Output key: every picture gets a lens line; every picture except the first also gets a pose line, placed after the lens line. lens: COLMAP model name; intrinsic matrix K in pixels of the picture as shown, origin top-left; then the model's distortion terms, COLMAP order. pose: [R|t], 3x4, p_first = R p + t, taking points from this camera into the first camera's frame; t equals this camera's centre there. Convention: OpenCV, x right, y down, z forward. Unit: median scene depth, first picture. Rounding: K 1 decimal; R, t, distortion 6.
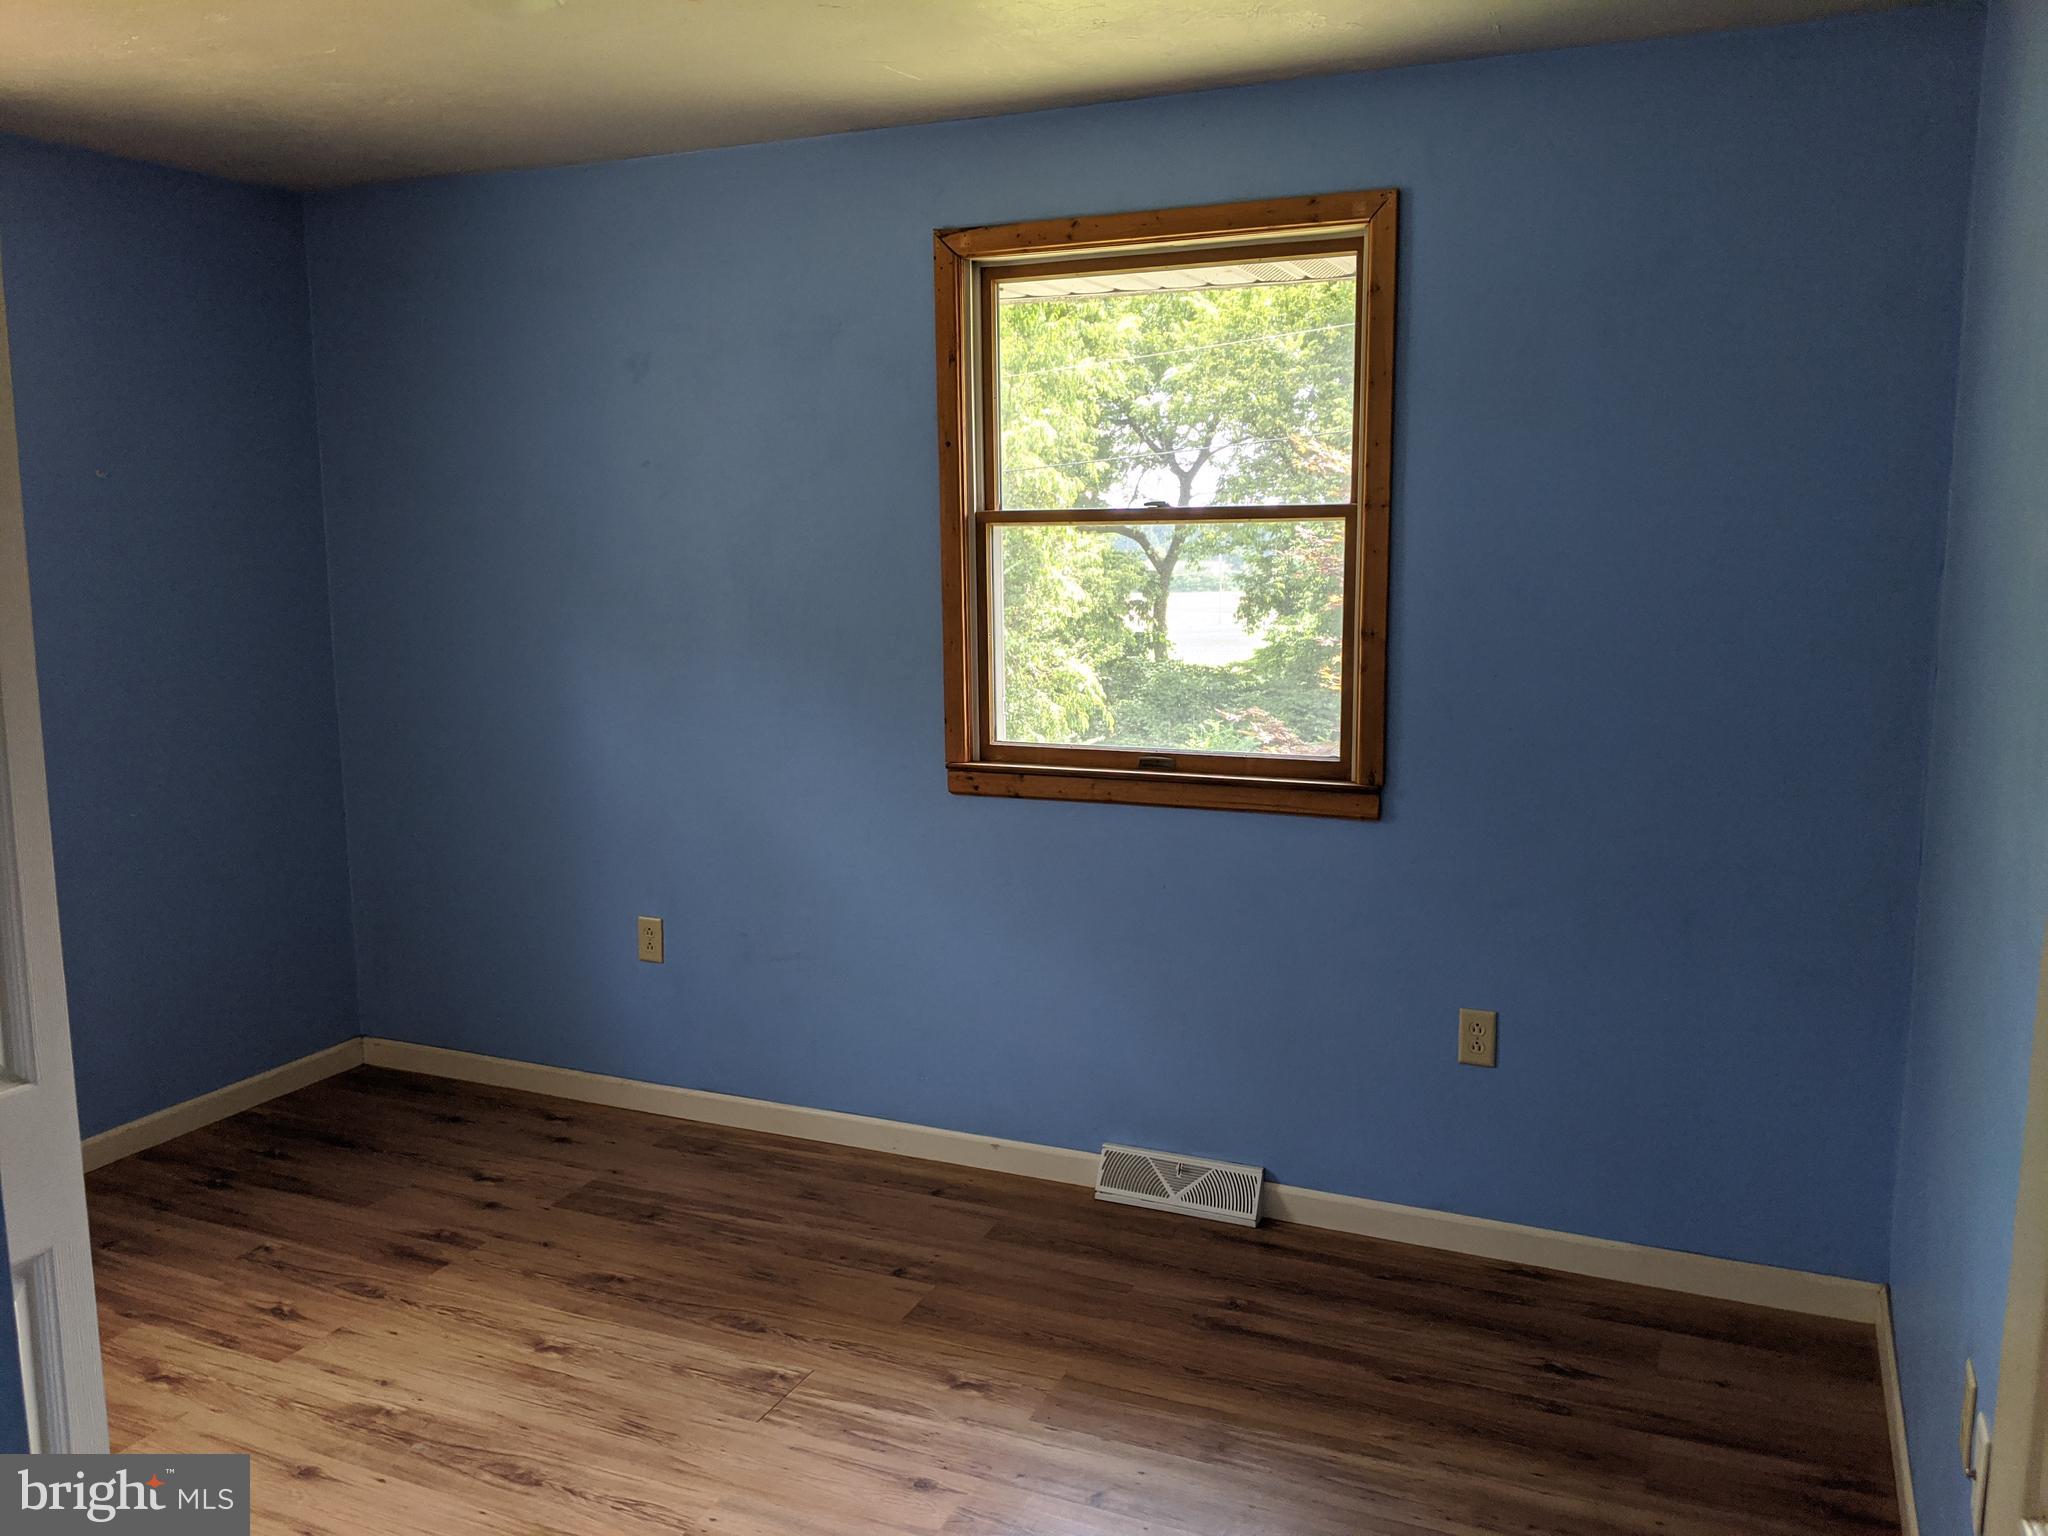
lens RADIAL K [[1663.7, 0, 1015.6], [0, 1663.7, 783.7], [0, 0, 1]] dist [0.050241, -0.071828]
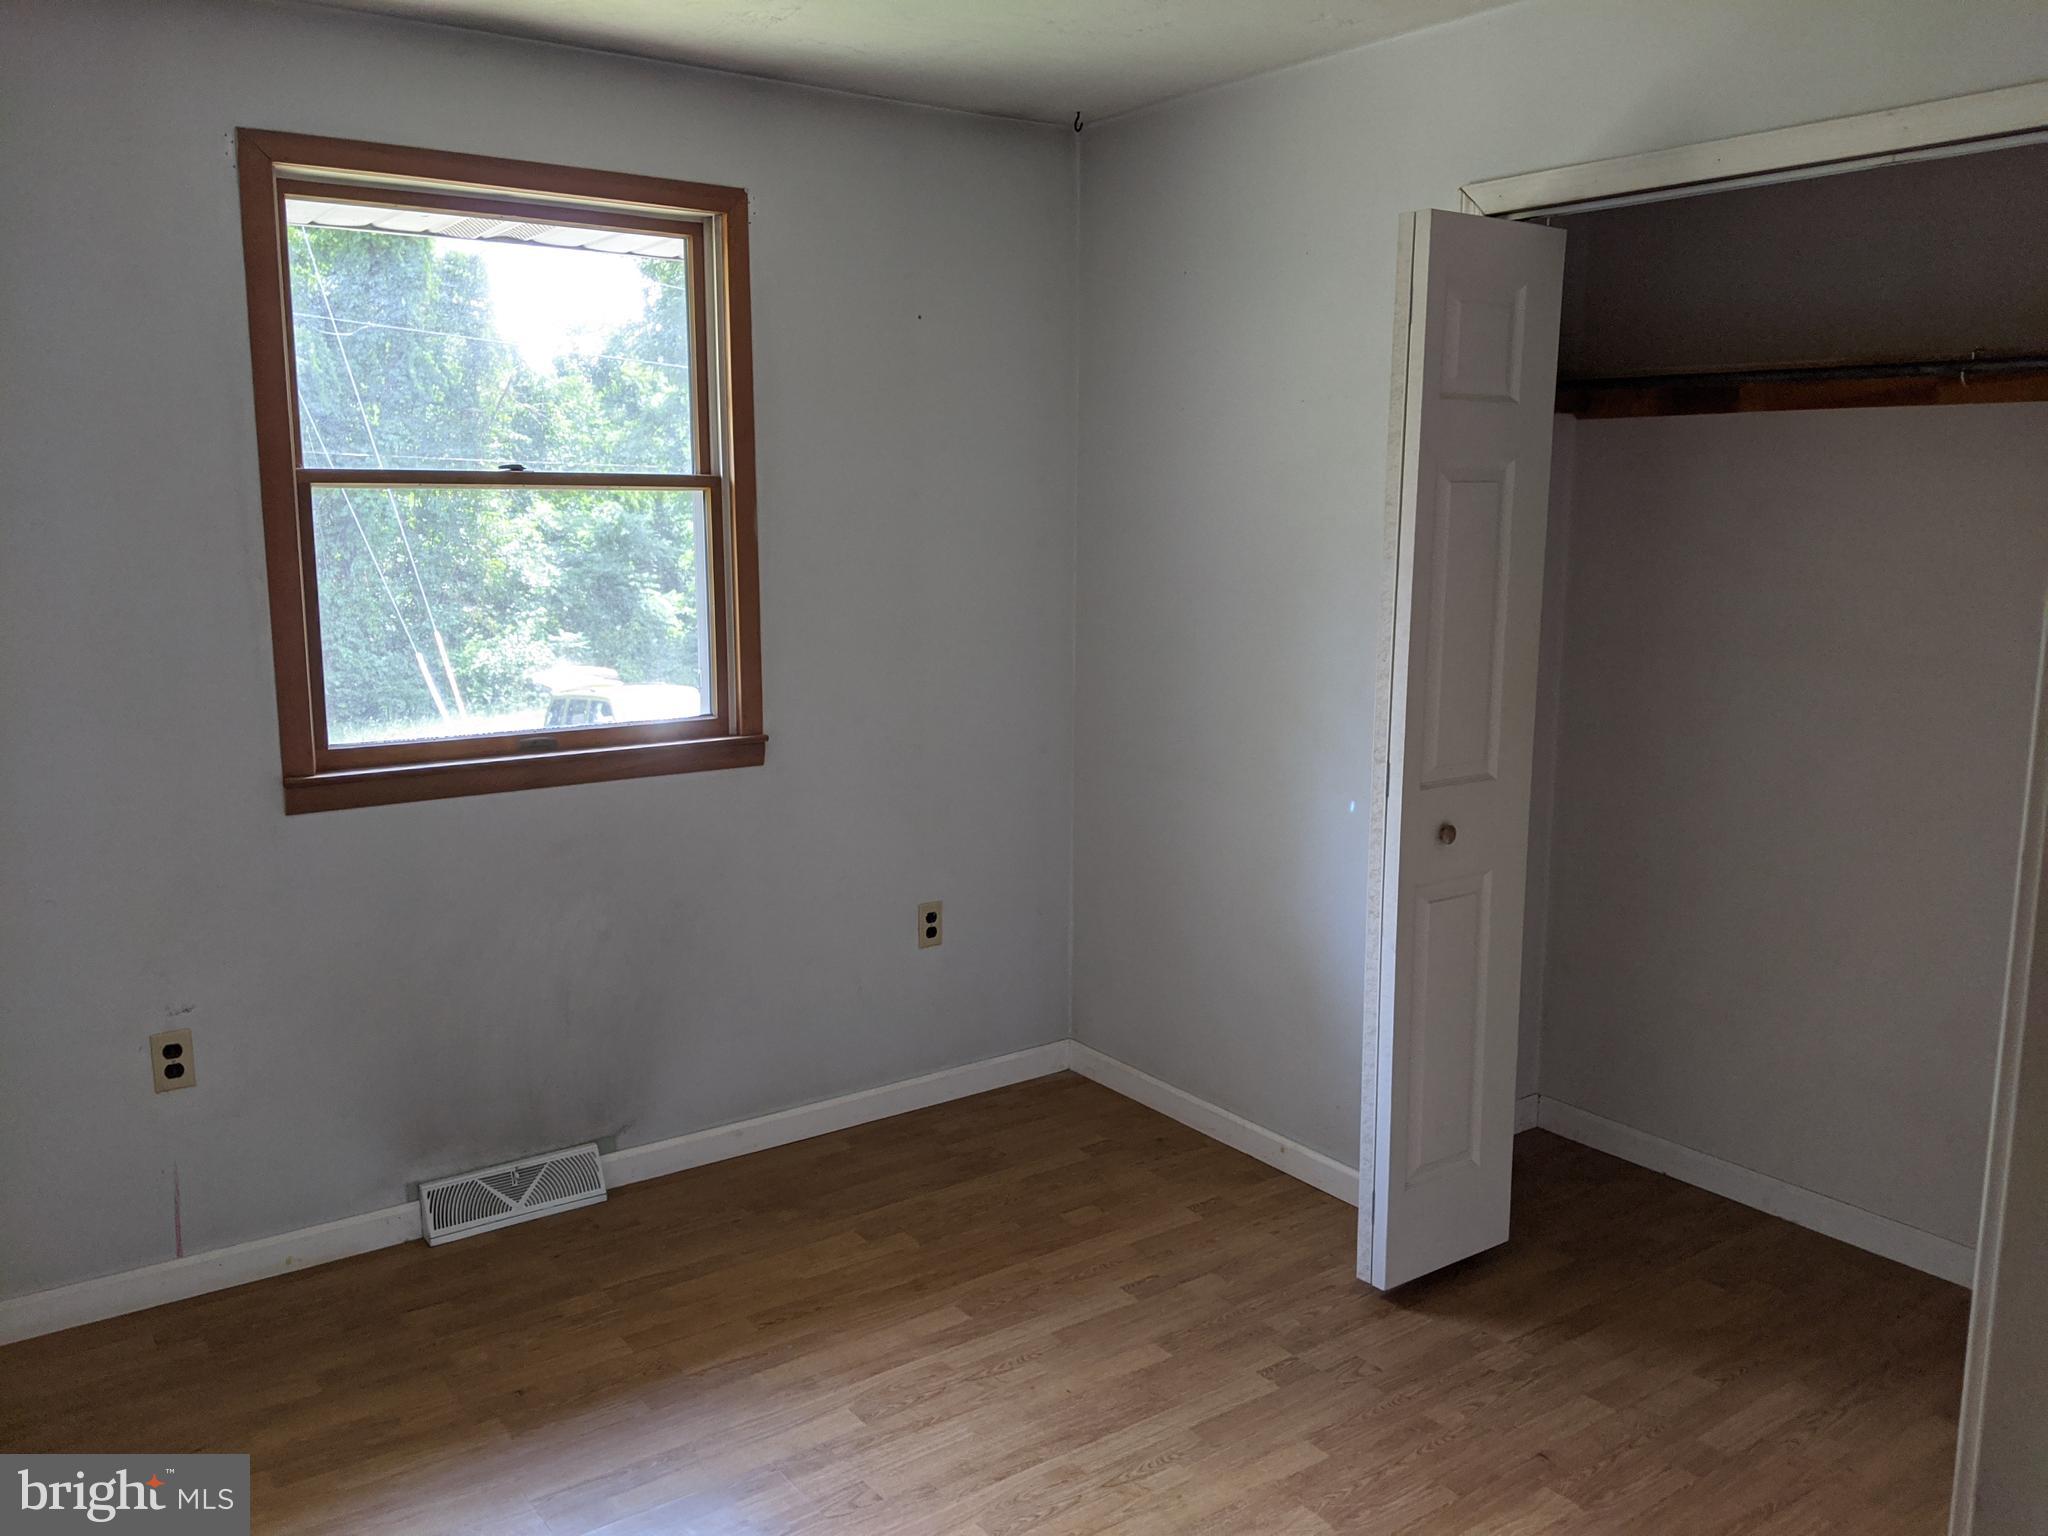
lens RADIAL K [[1663.7, 0, 1024.1], [0, 1663.7, 764.7], [0, 0, 1]] dist [0.050241, -0.071828]
pose [[0.491906, -0.132733, 0.860471, -0.561631], [0.135949, 0.987898, 0.074671, -0.031665], [-0.859969, 0.080249, 0.503998, 0.264842]]
